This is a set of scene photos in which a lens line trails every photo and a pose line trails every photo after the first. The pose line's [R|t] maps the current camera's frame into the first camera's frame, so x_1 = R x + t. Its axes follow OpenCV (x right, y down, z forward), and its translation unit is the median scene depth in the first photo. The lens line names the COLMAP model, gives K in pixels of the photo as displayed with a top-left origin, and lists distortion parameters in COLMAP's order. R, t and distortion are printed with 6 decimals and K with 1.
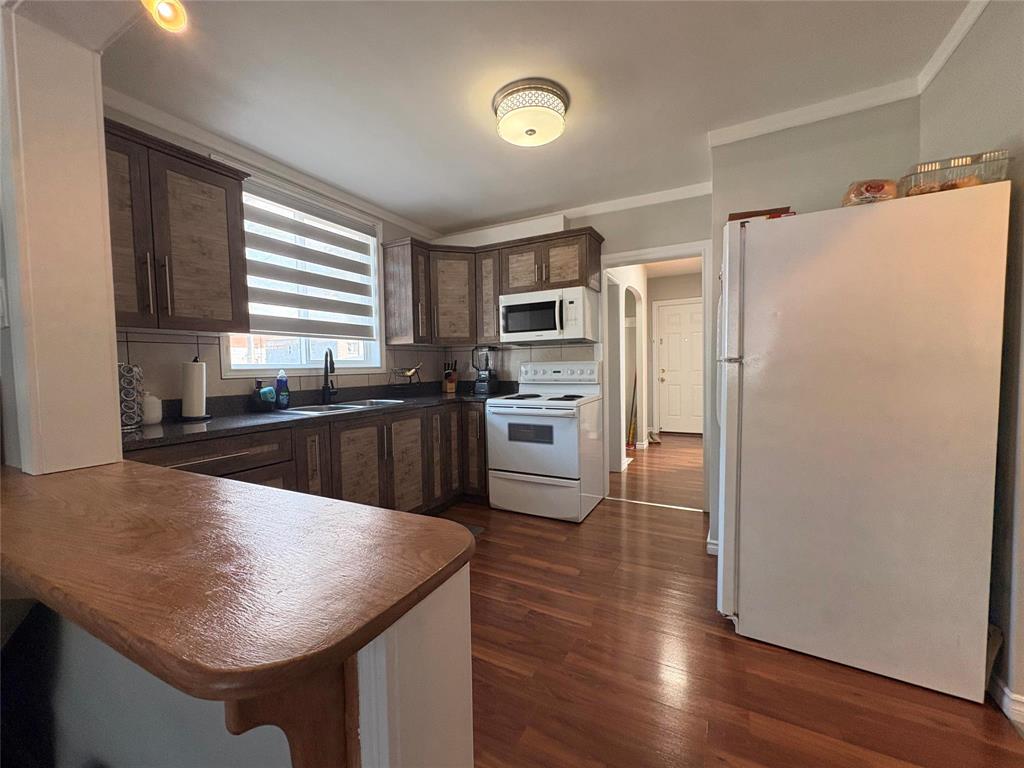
lens RADIAL K [[404.8, 0, 510.9], [0, 404.8, 384.2], [0, 0, 1]] dist [0.004211, -0.000800]
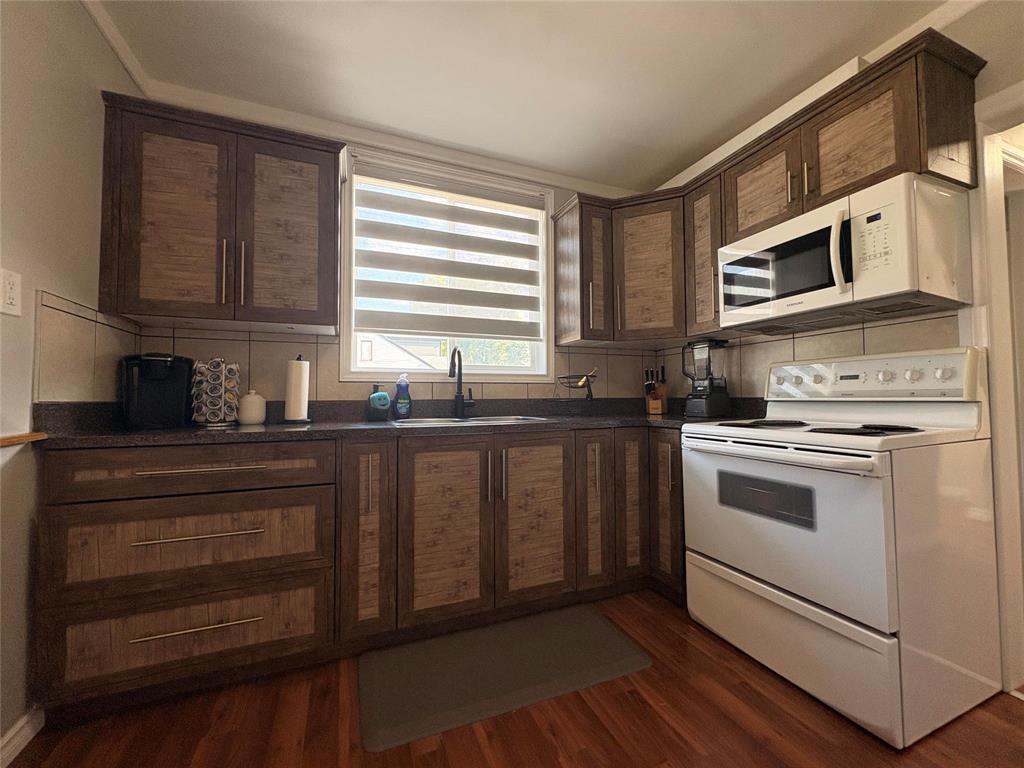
lens RADIAL K [[404.8, 0, 515.5], [0, 404.8, 384.8], [0, 0, 1]] dist [0.004211, -0.000800]
pose [[0.773066, -0.008109, -0.634273, 0.122359], [-0.036156, 0.997729, -0.056824, 0.022708], [0.633294, 0.066862, 0.771018, 0.397033]]
